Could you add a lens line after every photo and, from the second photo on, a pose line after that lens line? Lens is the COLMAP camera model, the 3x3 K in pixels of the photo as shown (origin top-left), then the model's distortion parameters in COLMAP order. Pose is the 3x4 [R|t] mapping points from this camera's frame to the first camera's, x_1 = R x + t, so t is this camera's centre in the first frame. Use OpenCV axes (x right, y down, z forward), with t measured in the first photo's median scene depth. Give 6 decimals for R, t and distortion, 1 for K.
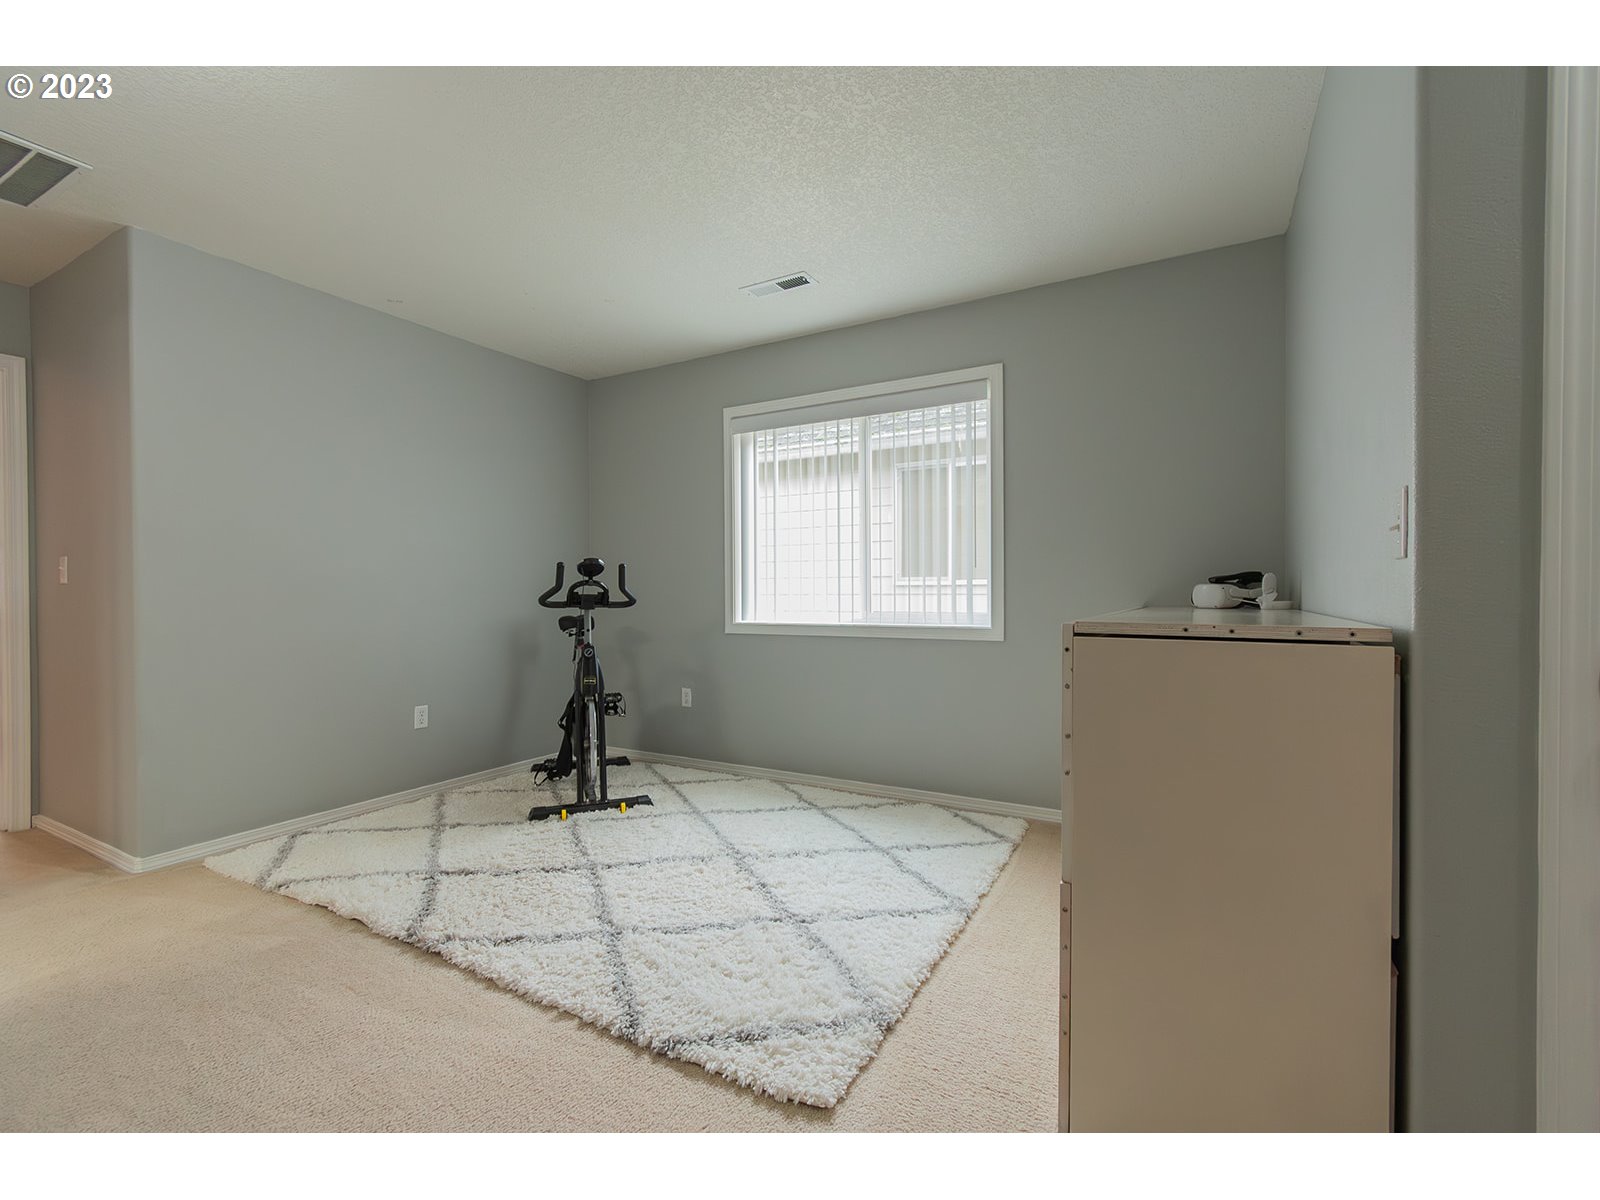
lens RADIAL K [[695.5, 0, 824.9], [0, 695.5, 607.6], [0, 0, 1]] dist [-0.000959, -0.000819]
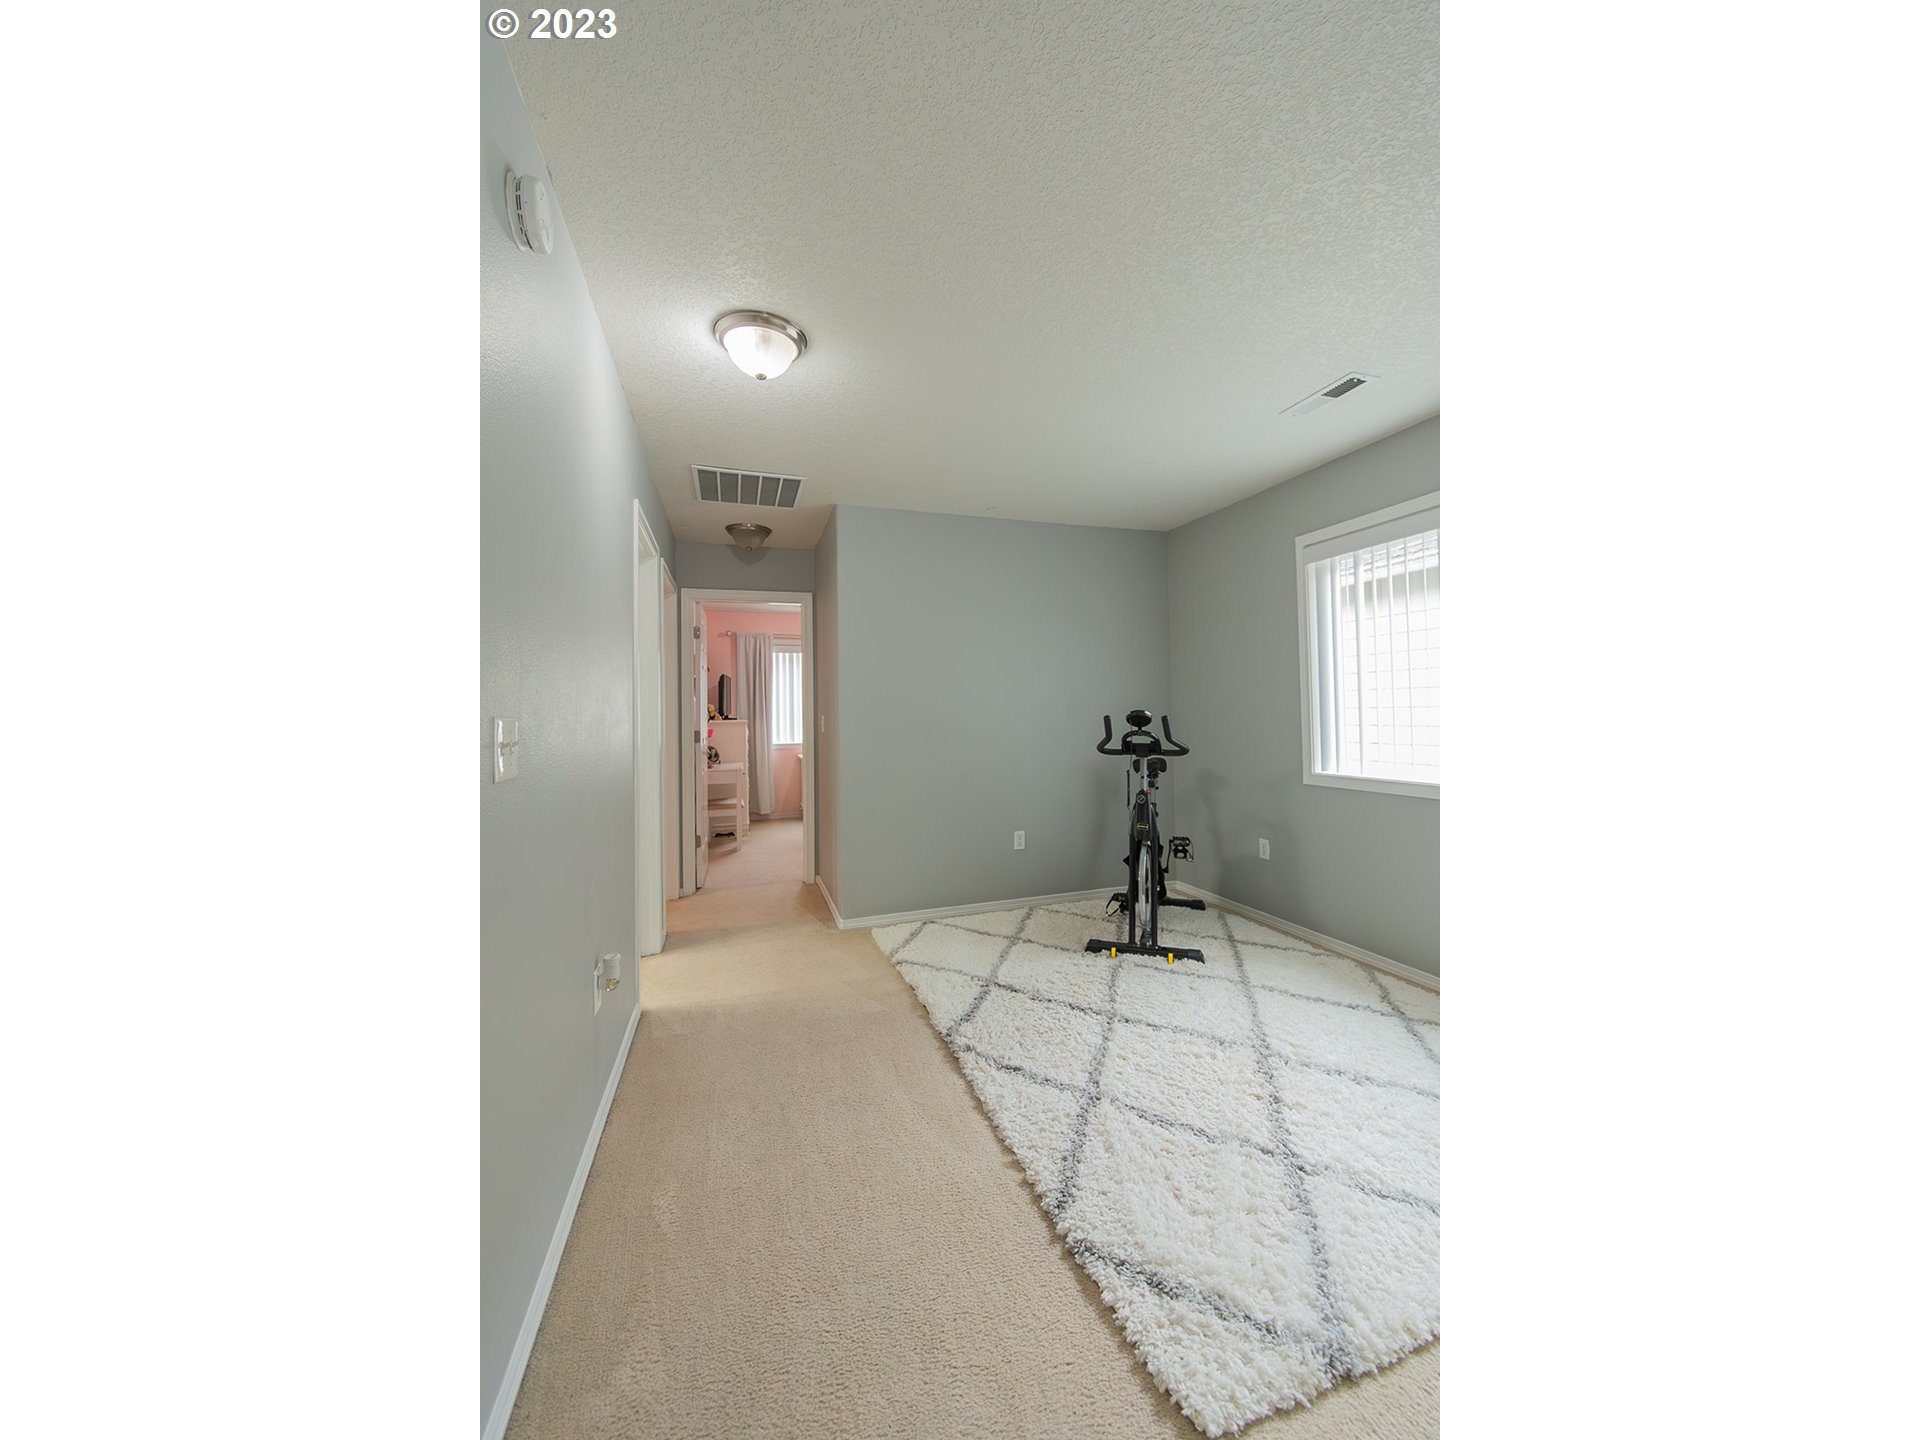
lens RADIAL K [[662.7, 0, 968.5], [0, 662.7, 701.7], [0, 0, 1]] dist [-0.005571, -0.000784]
pose [[0.737585, -0.016749, -0.675046, 0.174606], [-0.004782, 0.999538, -0.030026, -0.062272], [0.675237, 0.025375, 0.737164, 0.114307]]
